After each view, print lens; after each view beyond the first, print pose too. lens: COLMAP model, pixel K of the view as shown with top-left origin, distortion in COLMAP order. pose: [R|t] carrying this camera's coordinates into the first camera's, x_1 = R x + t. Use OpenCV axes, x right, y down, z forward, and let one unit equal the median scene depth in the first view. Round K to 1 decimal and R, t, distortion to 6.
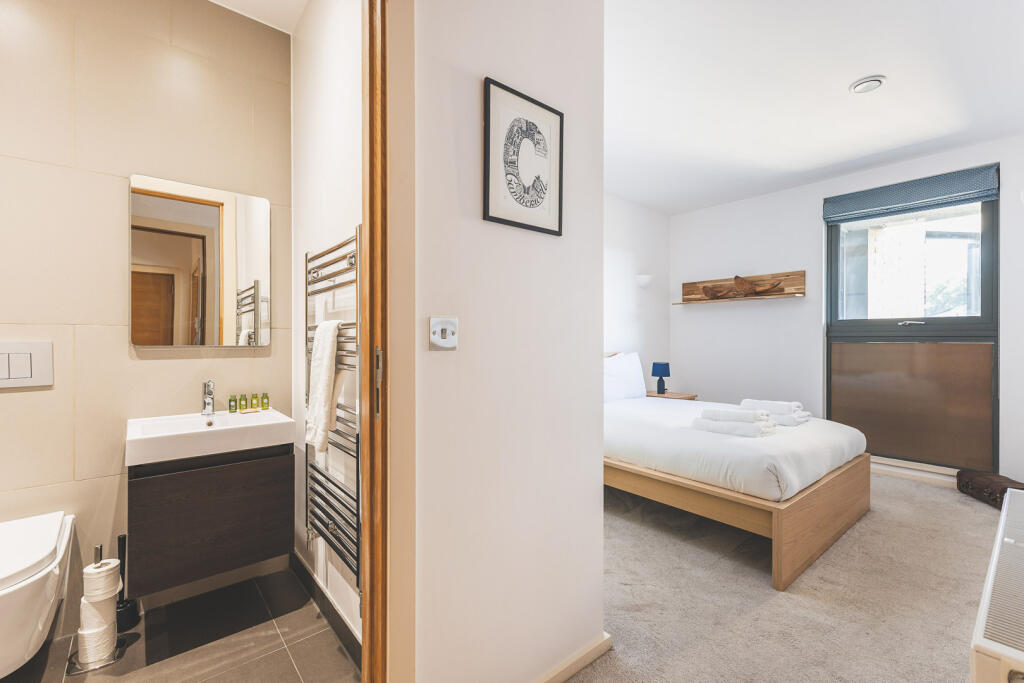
lens RADIAL K [[440.3, 0, 506.0], [0, 440.3, 339.9], [0, 0, 1]] dist [0.003132, -0.000608]
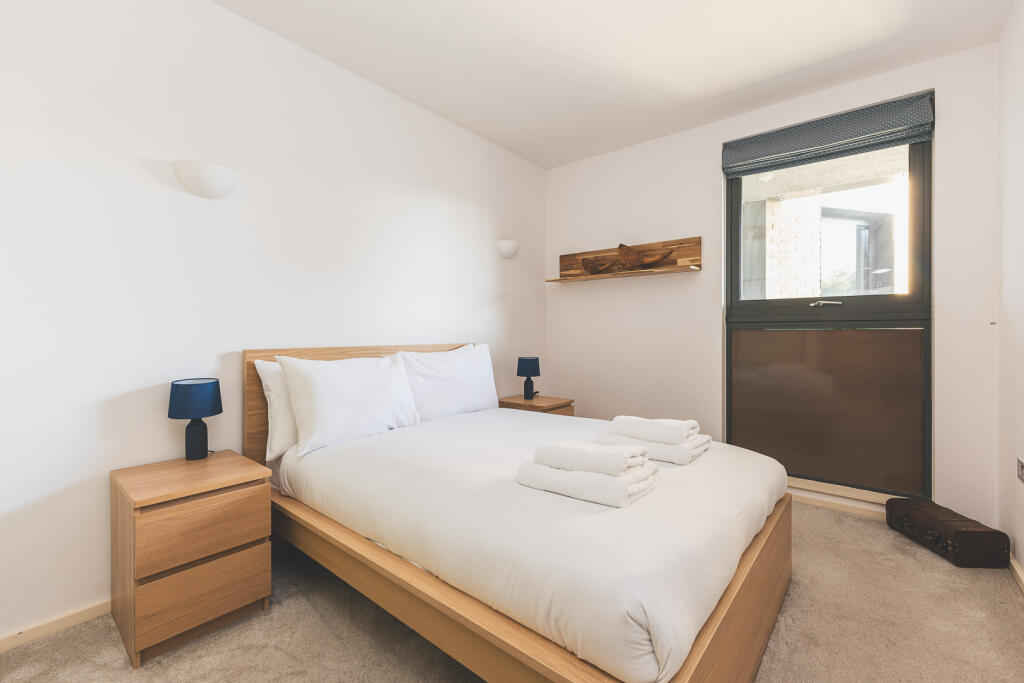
lens RADIAL K [[445.5, 0, 511.1], [0, 445.5, 333.7], [0, 0, 1]] dist [0.012274, -0.000014]
pose [[0.980723, -0.003382, 0.195375, 0.201051], [0.002845, 0.999991, 0.003026, 0.009768], [-0.195384, -0.002412, 0.980724, 0.301647]]
